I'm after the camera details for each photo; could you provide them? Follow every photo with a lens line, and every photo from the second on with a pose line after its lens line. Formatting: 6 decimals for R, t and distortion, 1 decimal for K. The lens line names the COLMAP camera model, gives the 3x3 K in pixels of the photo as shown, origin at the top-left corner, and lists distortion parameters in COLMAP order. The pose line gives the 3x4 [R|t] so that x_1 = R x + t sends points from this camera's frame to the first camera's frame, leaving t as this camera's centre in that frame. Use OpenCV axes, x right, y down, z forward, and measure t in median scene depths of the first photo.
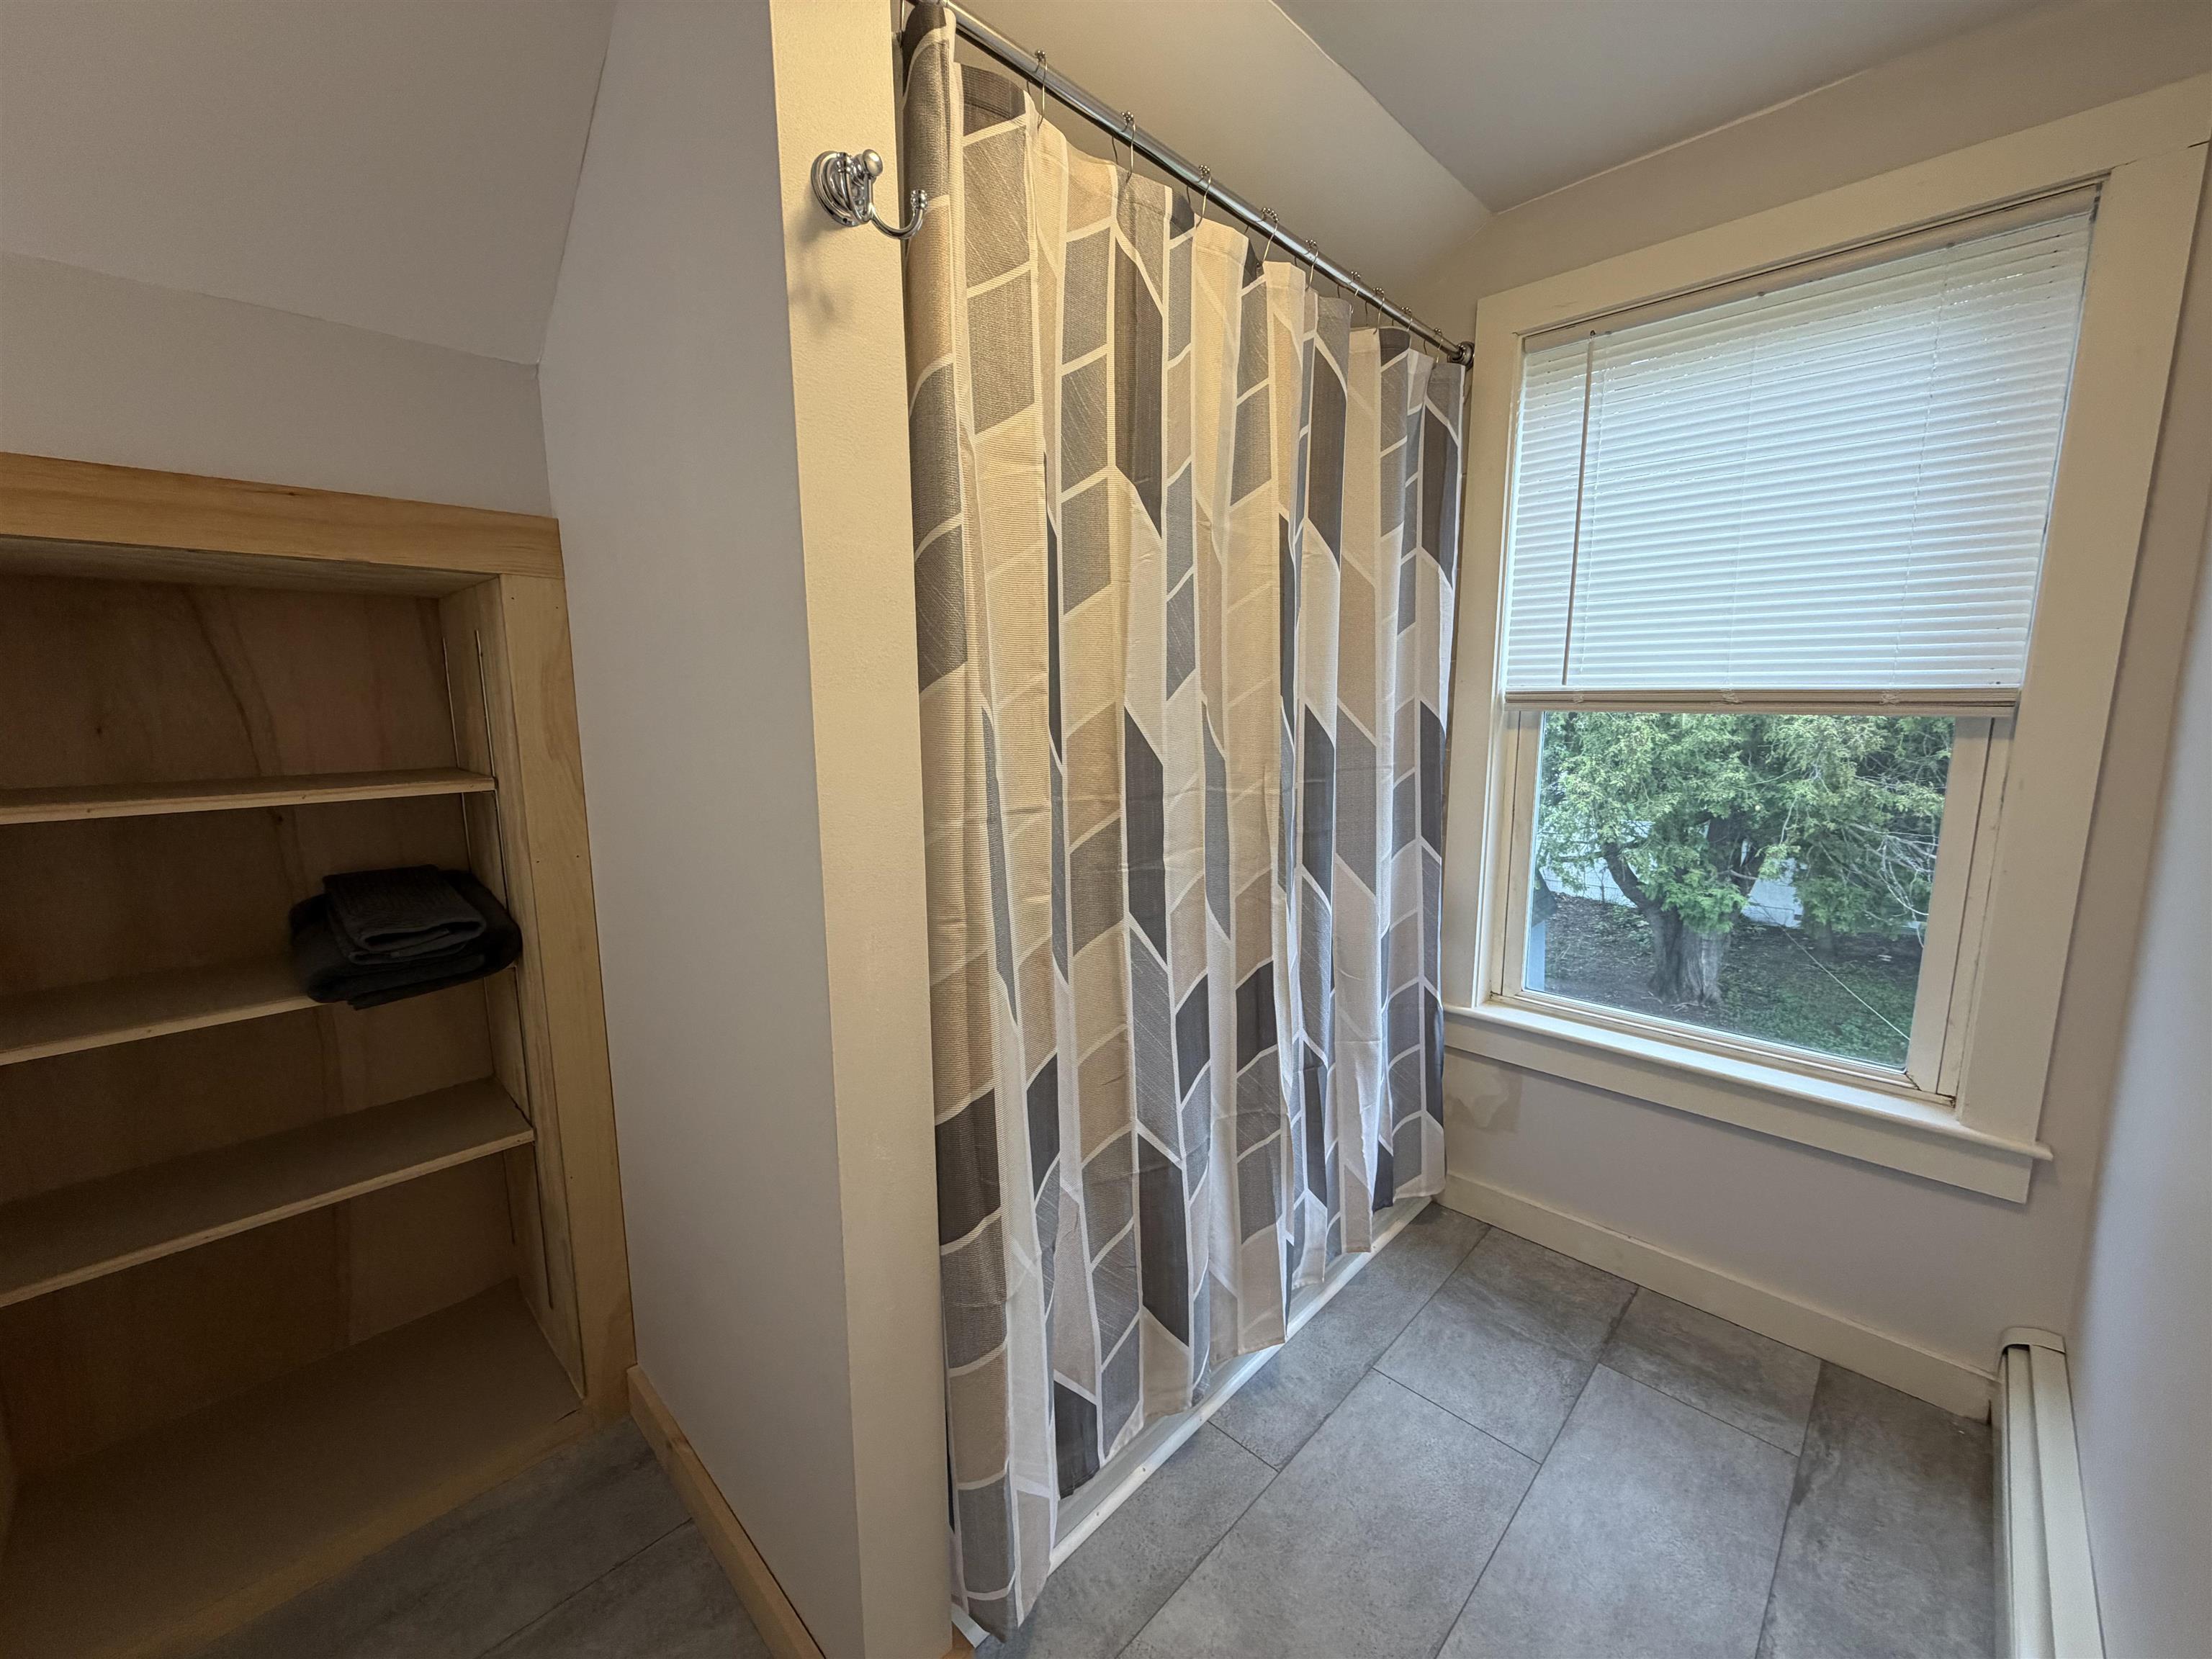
lens RADIAL K [[878.7, 0, 1107.5], [0, 878.7, 827.5], [0, 0, 1]] dist [-0.001113, 0.000034]
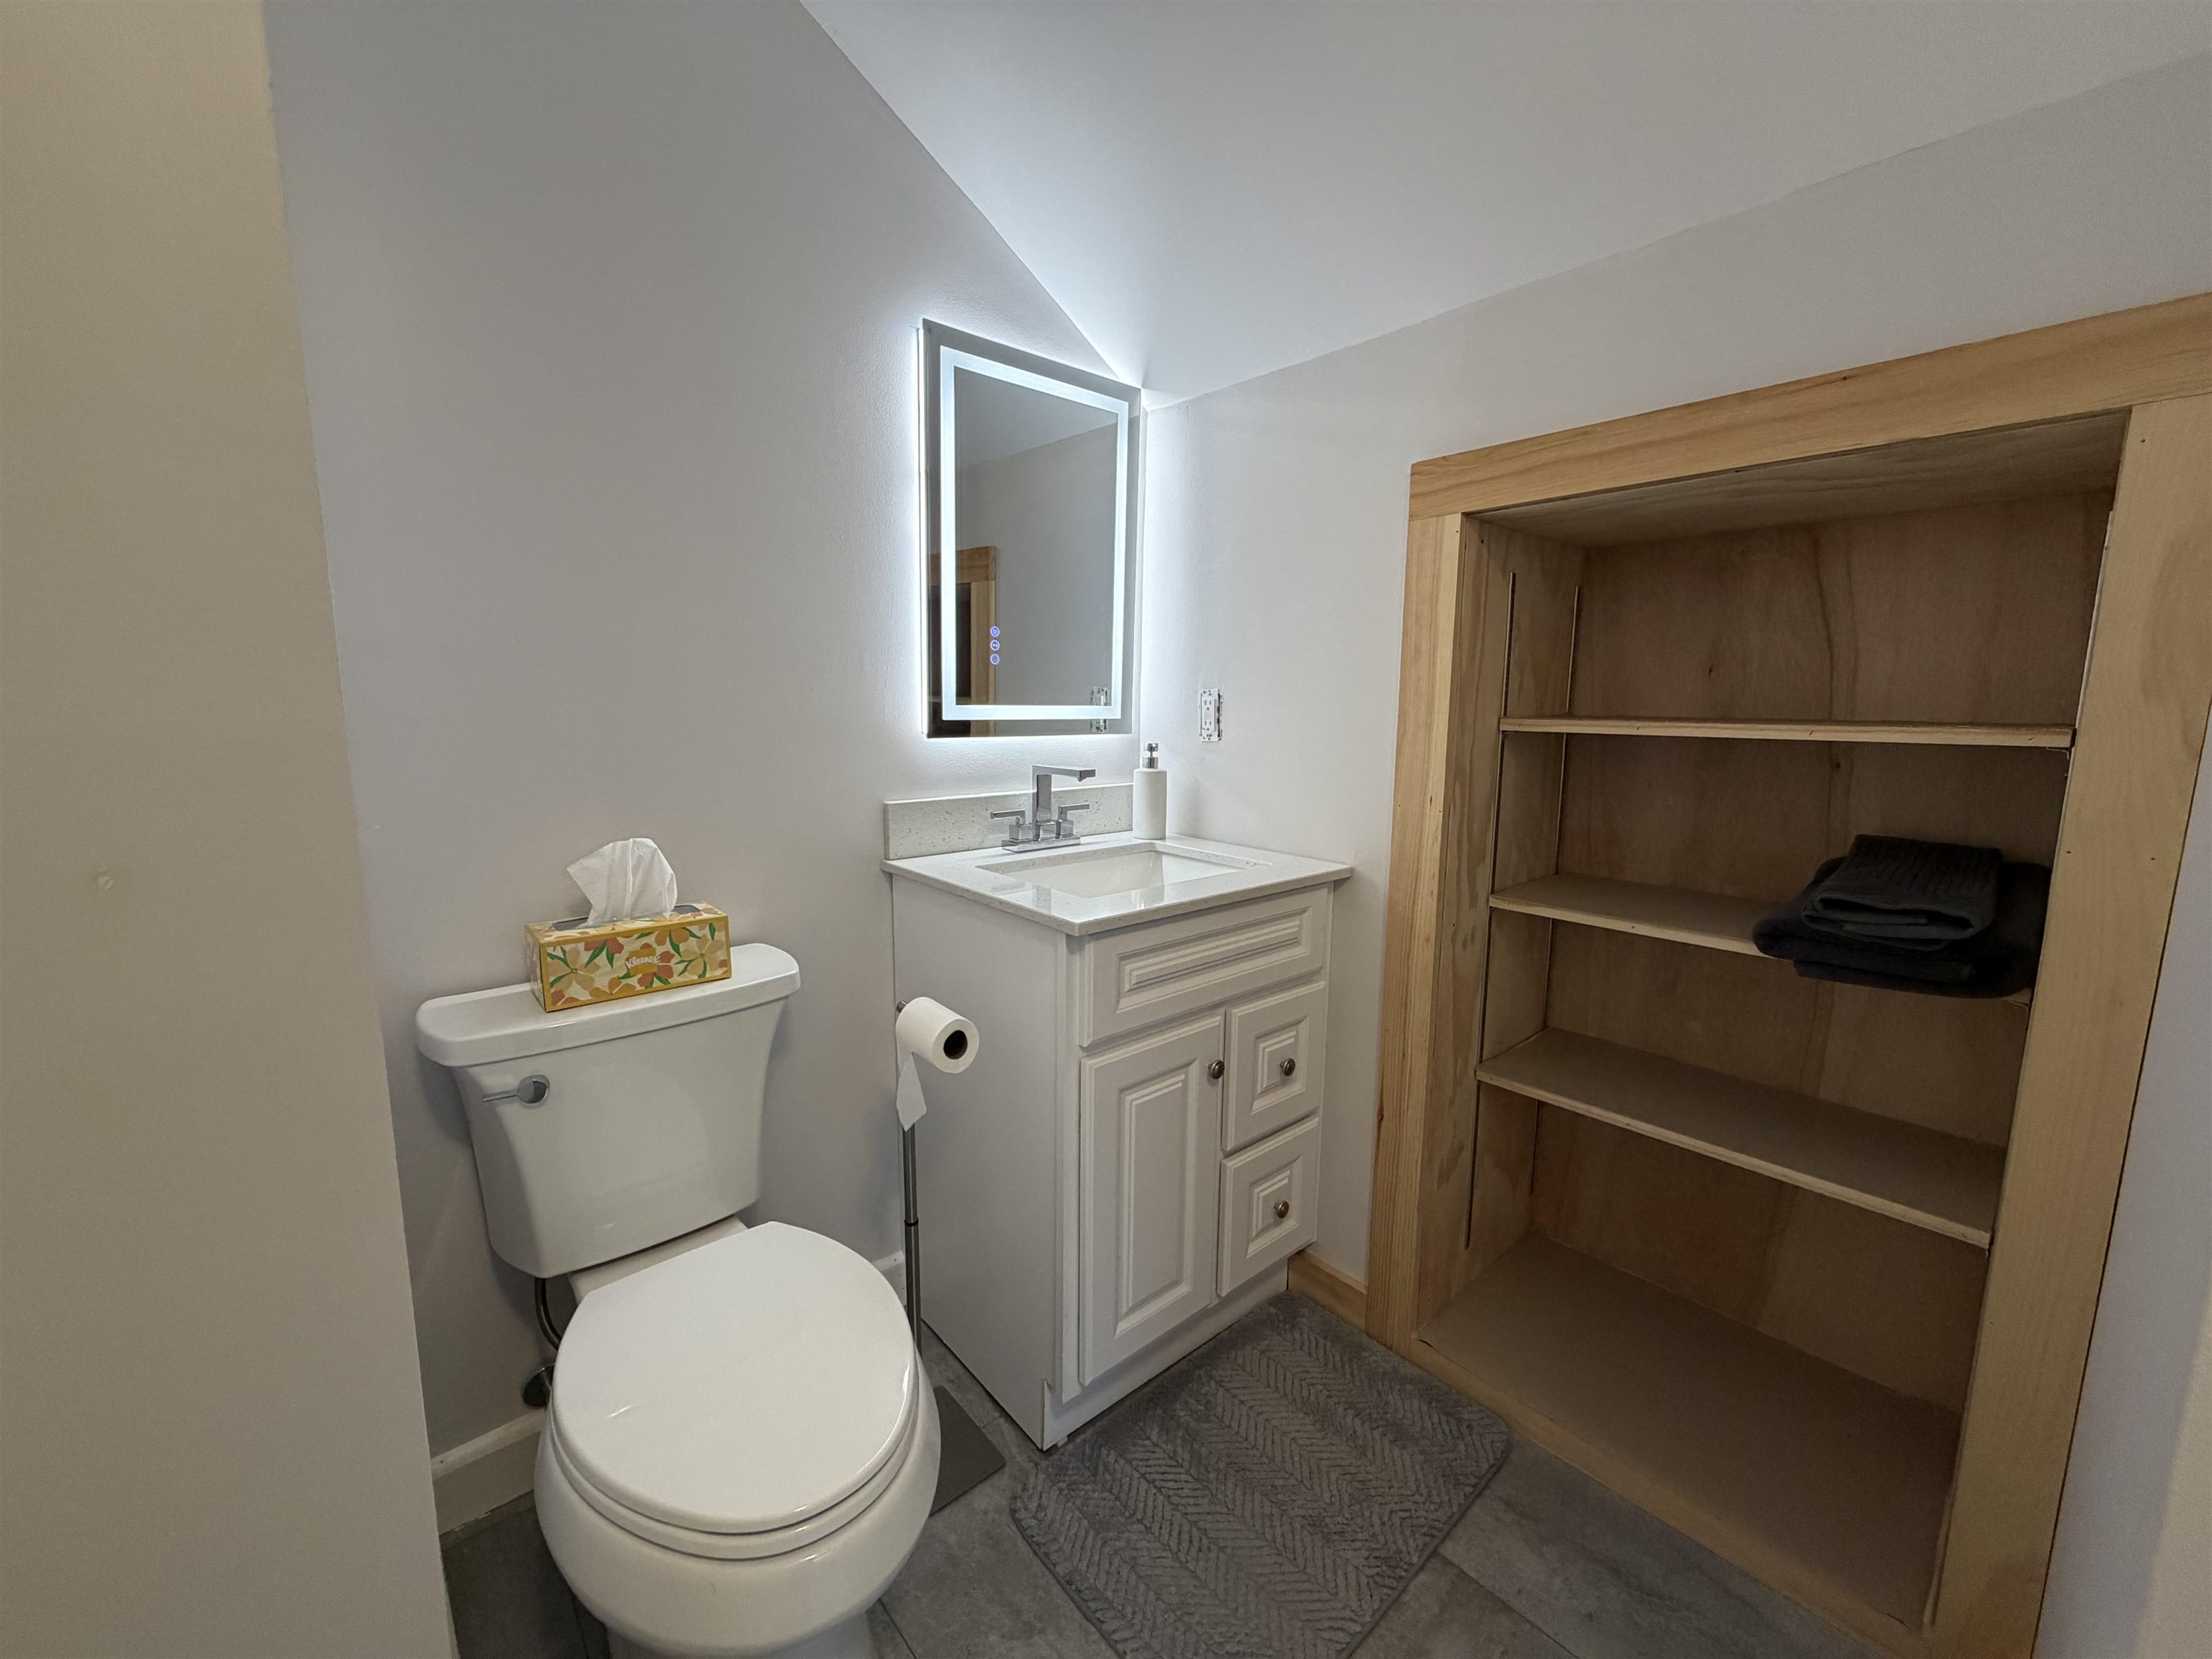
lens RADIAL K [[878.7, 0, 1106.7], [0, 878.7, 828.4], [0, 0, 1]] dist [-0.001113, 0.000034]
pose [[-0.076748, 0.143888, -0.986613, 0.050336], [-0.159211, 0.975066, 0.154589, 0.033679], [0.984257, 0.168944, -0.051926, 0.304646]]
